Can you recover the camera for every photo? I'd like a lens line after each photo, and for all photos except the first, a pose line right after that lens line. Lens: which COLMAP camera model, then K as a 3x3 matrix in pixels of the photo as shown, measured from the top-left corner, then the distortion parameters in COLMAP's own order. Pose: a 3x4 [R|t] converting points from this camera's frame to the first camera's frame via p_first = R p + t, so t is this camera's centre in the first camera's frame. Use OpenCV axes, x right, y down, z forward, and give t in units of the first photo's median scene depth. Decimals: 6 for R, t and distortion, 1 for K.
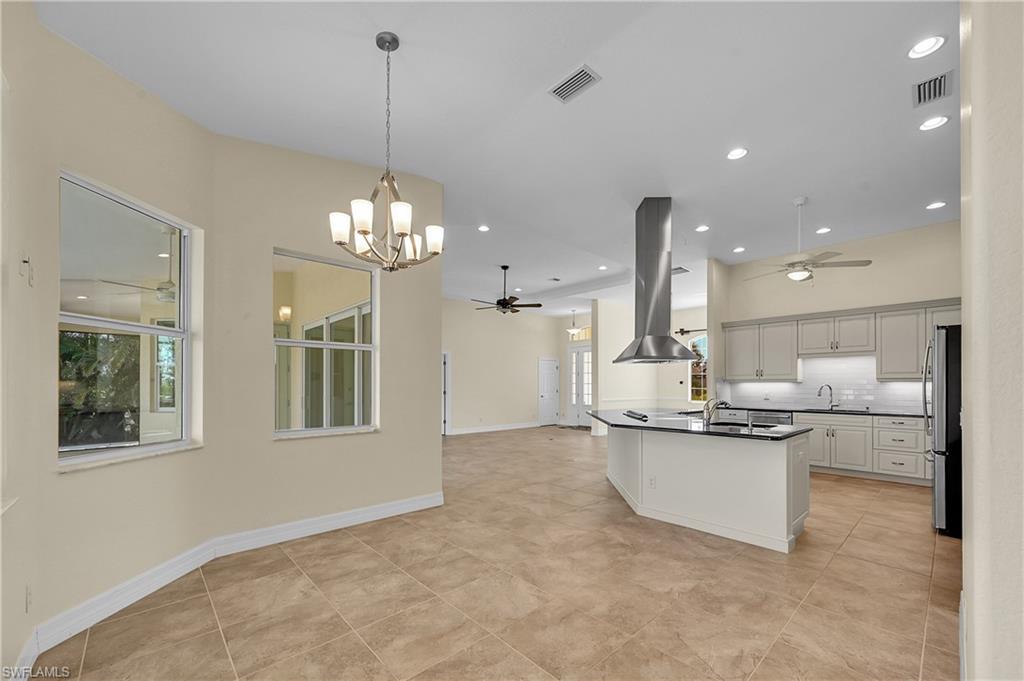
lens RADIAL K [[416.9, 0, 509.8], [0, 416.9, 384.1], [0, 0, 1]] dist [0.001037, -0.001764]
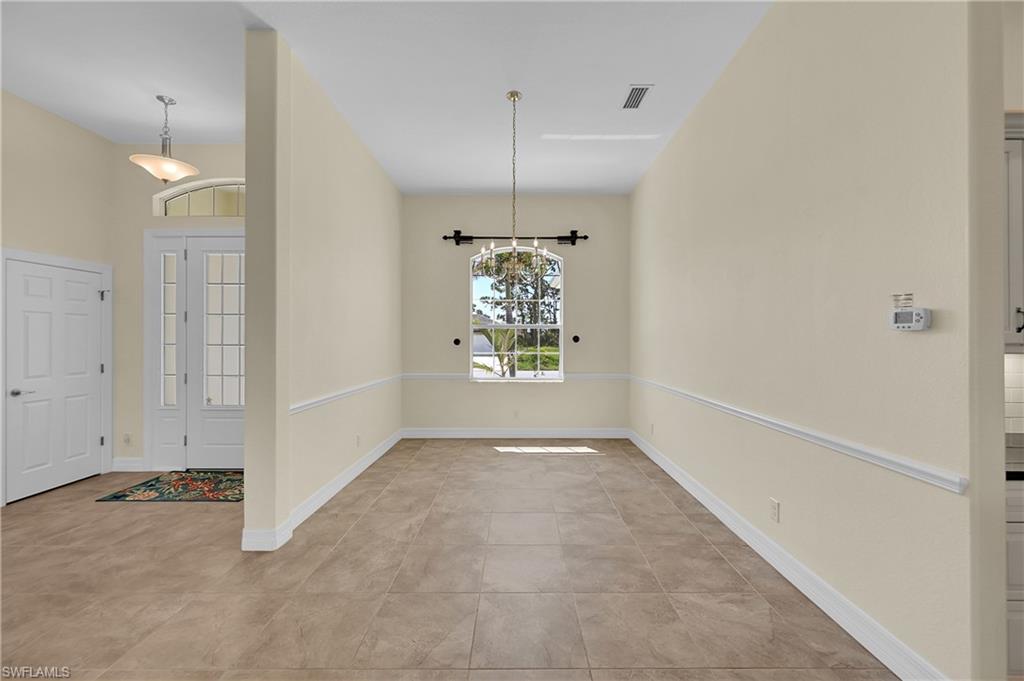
lens RADIAL K [[411.3, 0, 512.5], [0, 411.3, 329.7], [0, 0, 1]] dist [-0.000448, 0.000568]
pose [[0.677527, 0.017506, 0.735289, 0.209573], [-0.000910, 0.999736, -0.022963, -0.014155], [-0.735497, 0.014889, 0.677364, 1.237380]]
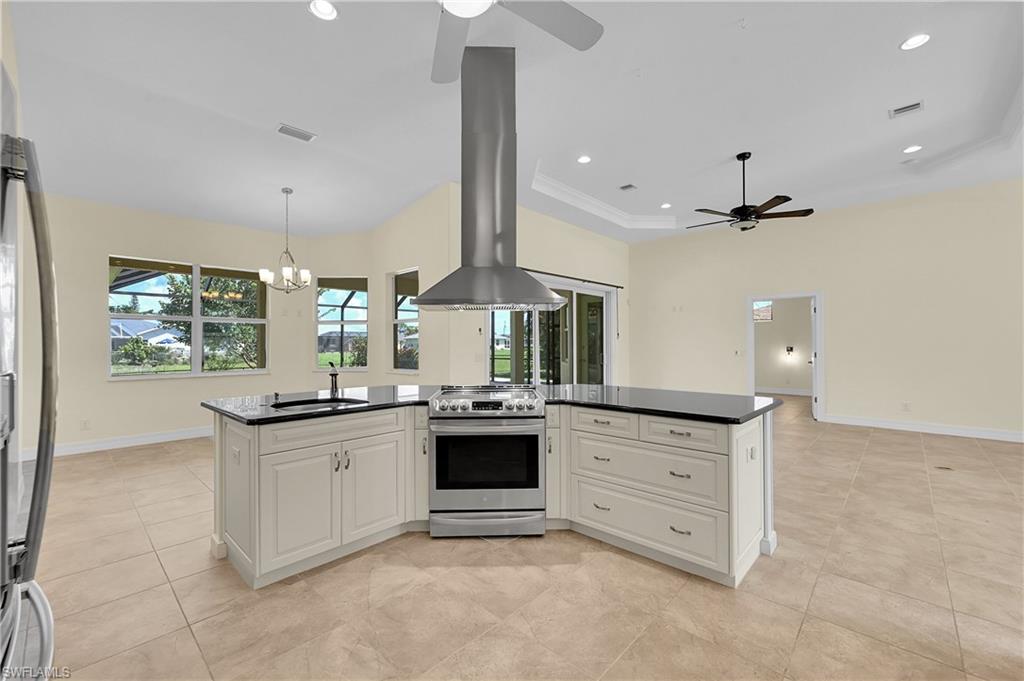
lens RADIAL K [[416.9, 0, 504.9], [0, 416.9, 337.5], [0, 0, 1]] dist [0.001037, -0.001764]
pose [[0.067395, -0.015782, -0.997602, 0.827592], [0.003891, 0.999871, -0.015555, 0.002495], [0.997719, -0.002833, 0.067448, 0.833629]]
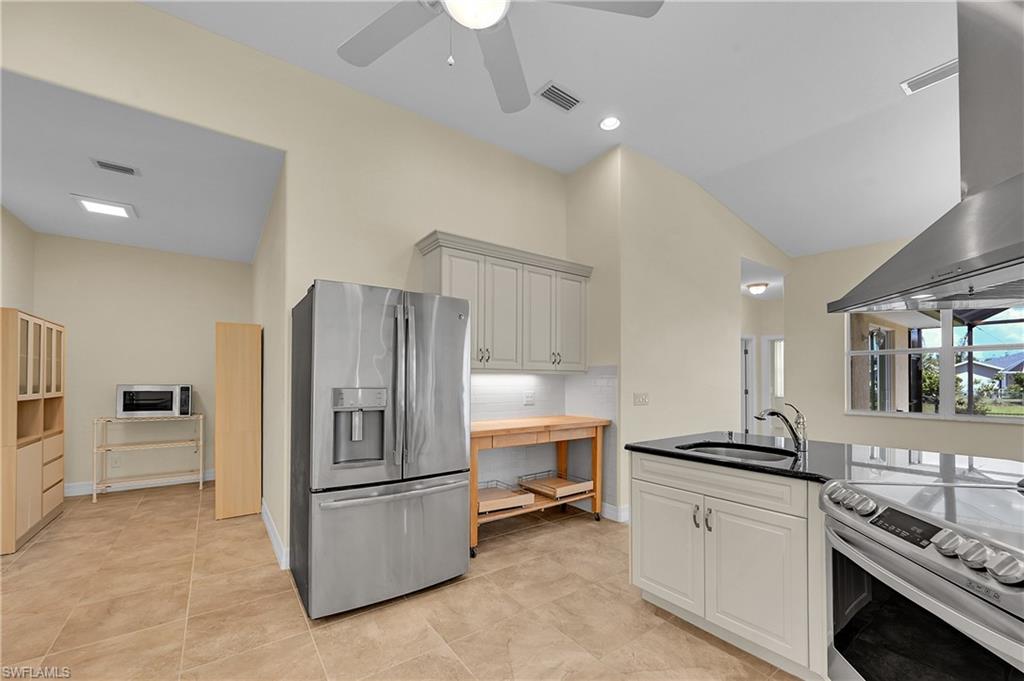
lens RADIAL K [[411.3, 0, 522.6], [0, 411.3, 374.4], [0, 0, 1]] dist [-0.000448, 0.000568]
pose [[-0.994841, -0.000715, 0.101442, 0.521712], [-0.002322, 0.999874, -0.015726, 0.003349], [-0.101418, -0.015881, -0.994717, 1.056043]]
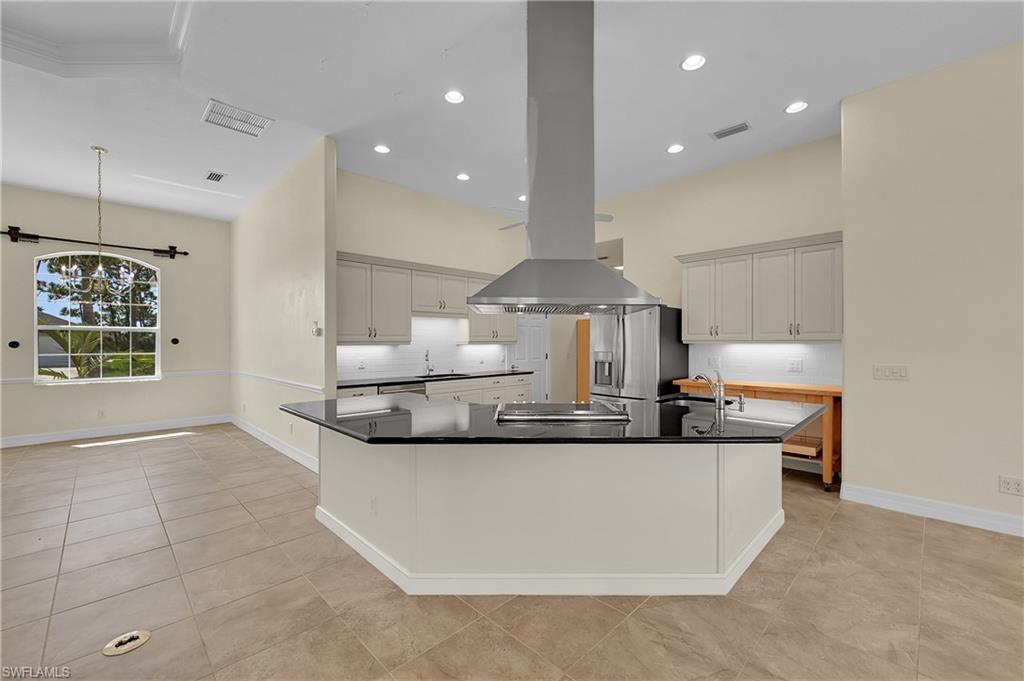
lens RADIAL K [[416.9, 0, 520.6], [0, 416.9, 345.6], [0, 0, 1]] dist [0.001037, -0.001764]
pose [[-0.054955, -0.006680, 0.998466, -0.152173], [0.000778, 0.999977, 0.006733, -0.009458], [-0.998489, 0.001147, -0.054949, 0.914904]]
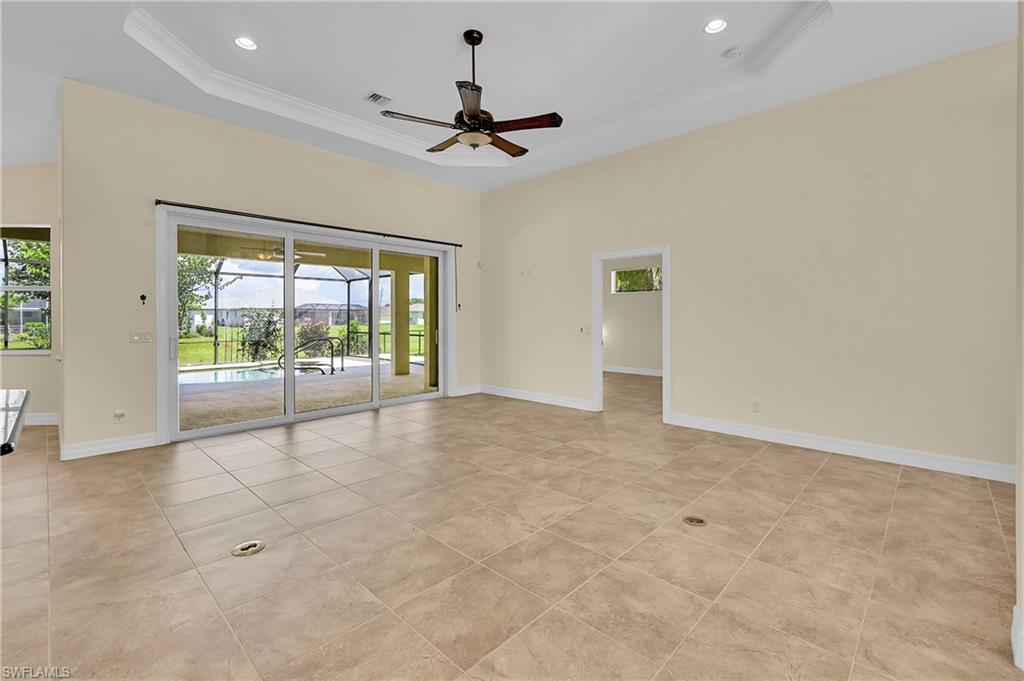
lens RADIAL K [[442.6, 0, 519.2], [0, 442.6, 311.9], [0, 0, 1]] dist [0.003510, 0.000182]
pose [[0.078118, -0.013109, -0.996858, 0.615130], [0.002527, 0.999913, -0.012952, 0.004234], [0.996941, -0.001507, 0.078144, 1.413545]]
